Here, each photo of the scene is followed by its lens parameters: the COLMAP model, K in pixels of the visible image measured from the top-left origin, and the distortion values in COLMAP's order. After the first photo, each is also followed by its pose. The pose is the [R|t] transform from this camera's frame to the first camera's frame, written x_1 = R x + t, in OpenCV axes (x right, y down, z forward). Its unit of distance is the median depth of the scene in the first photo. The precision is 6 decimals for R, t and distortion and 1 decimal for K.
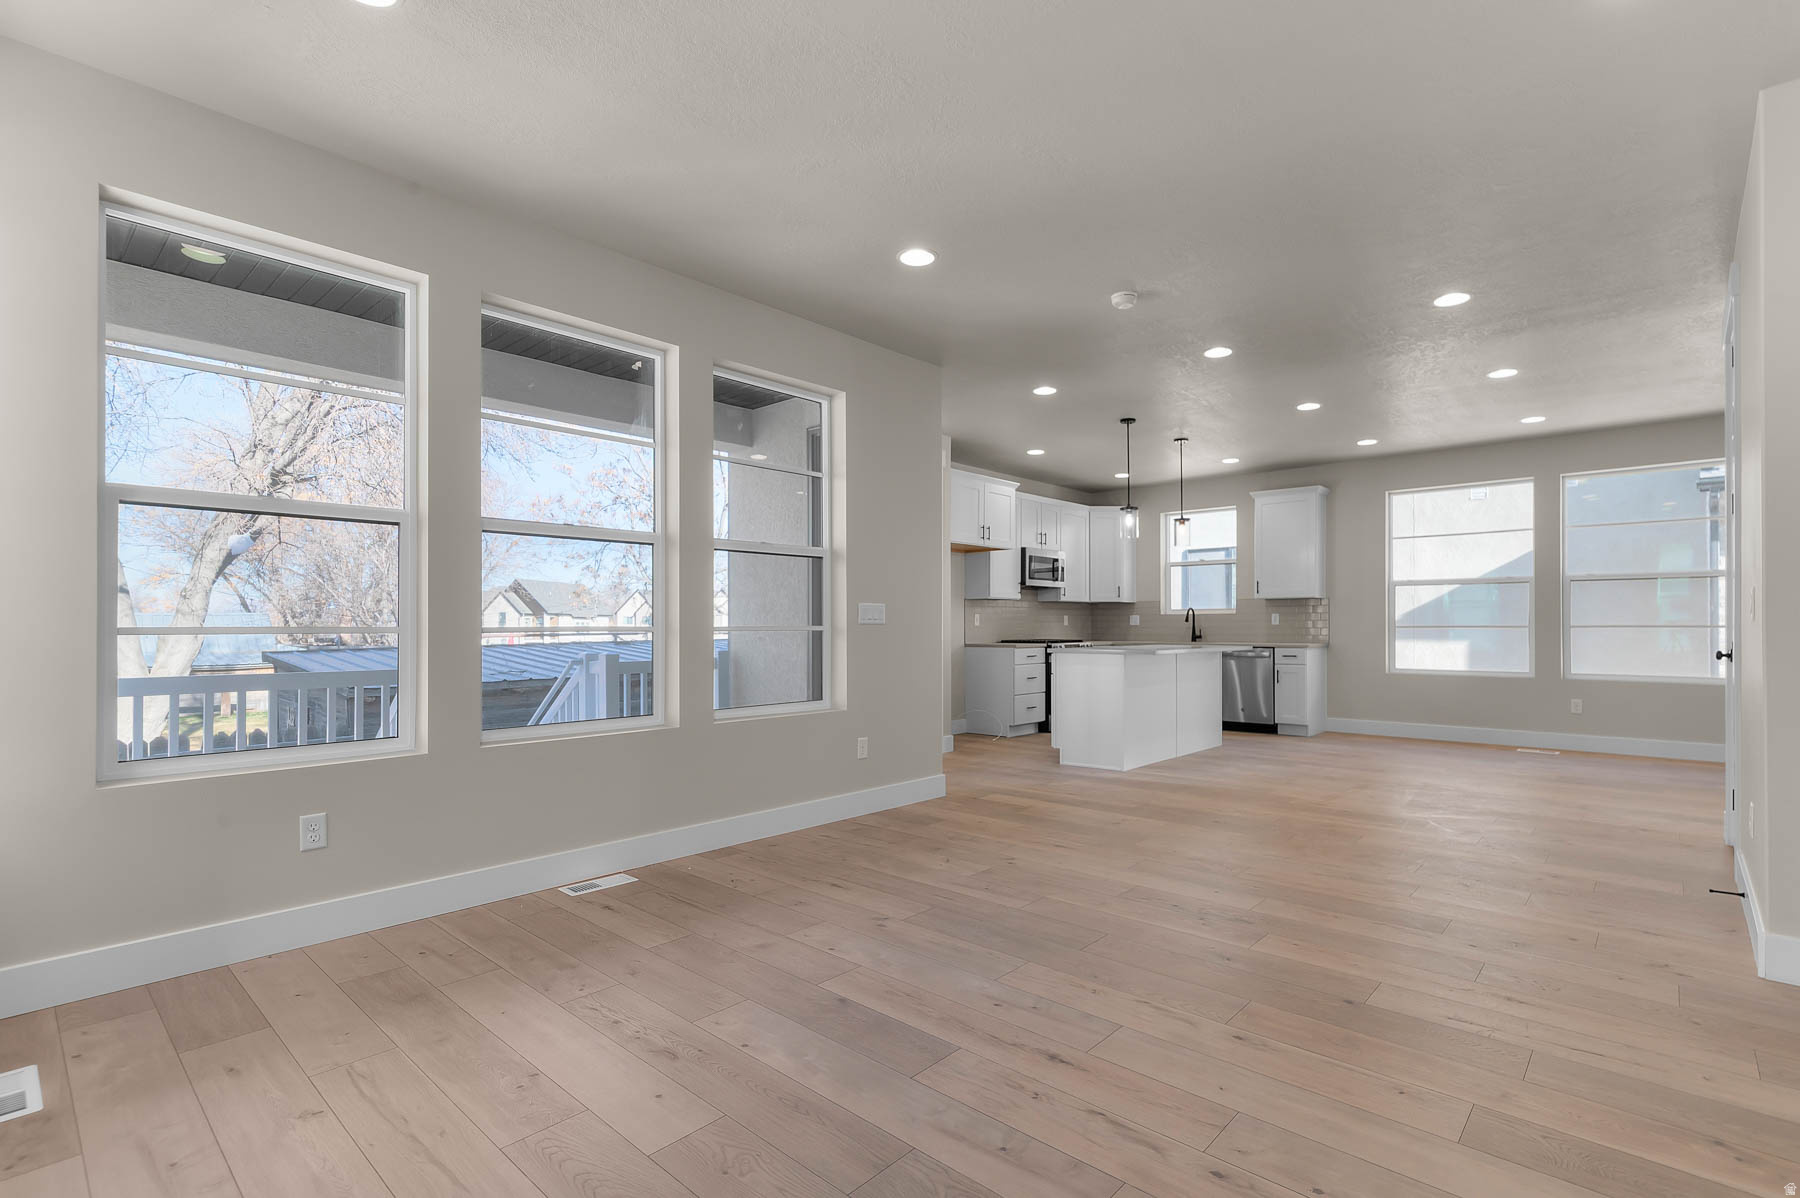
lens RADIAL K [[833.2, 0, 906.2], [0, 833.2, 622.9], [0, 0, 1]] dist [0.018054, 0.000106]
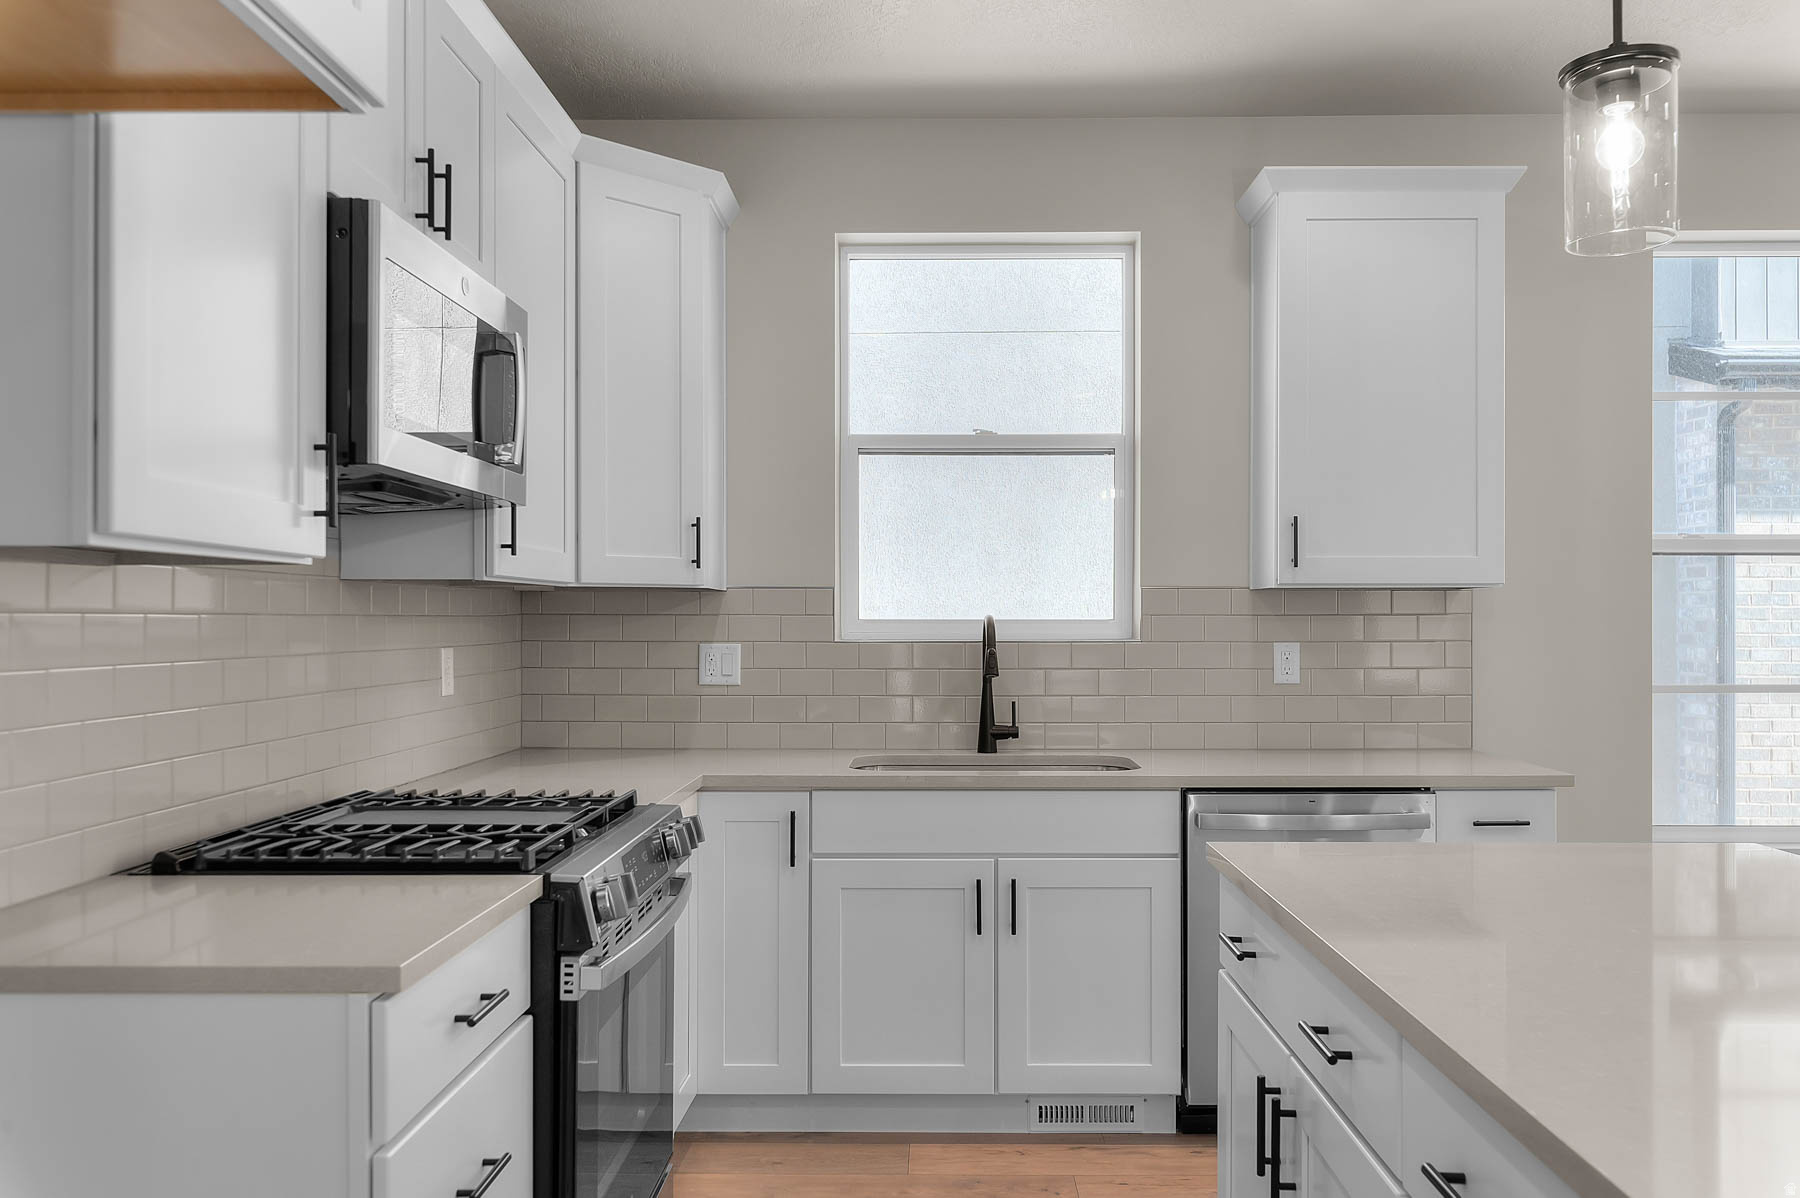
lens RADIAL K [[1381.5, 0, 940.7], [0, 1381.5, 596.8], [0, 0, 1]] dist [-0.009175, -0.001326]
pose [[0.735721, 0.011679, 0.677184, 0.057103], [-0.001469, 0.999876, -0.015648, -0.018834], [-0.677283, 0.010518, 0.735647, 0.757505]]
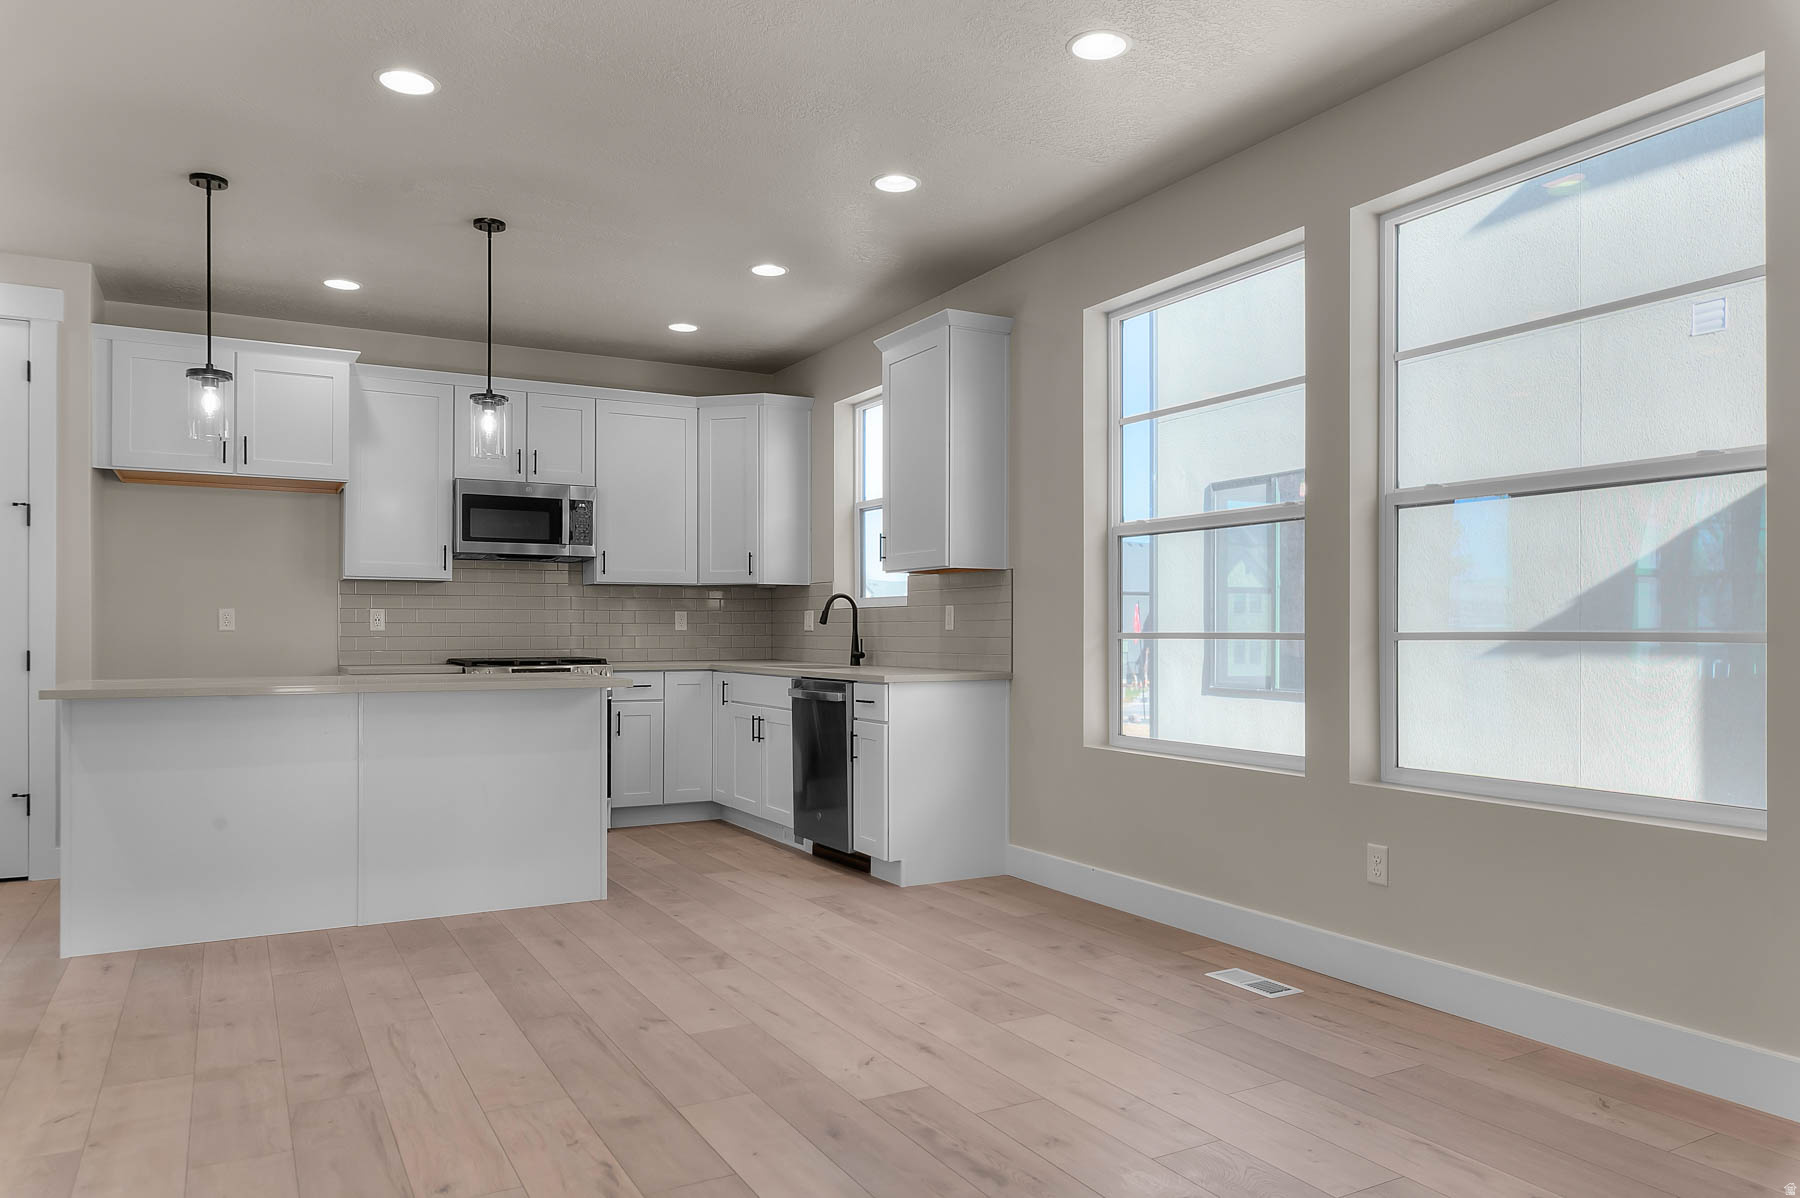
lens RADIAL K [[1213.5, 0, 901.6], [0, 1213.5, 609.2], [0, 0, 1]] dist [-0.003506, -0.000602]
pose [[0.950260, -0.004843, -0.311420, 0.629999], [-0.000488, 0.999855, -0.017039, 0.002402], [0.311458, 0.016343, 0.950120, 0.376219]]
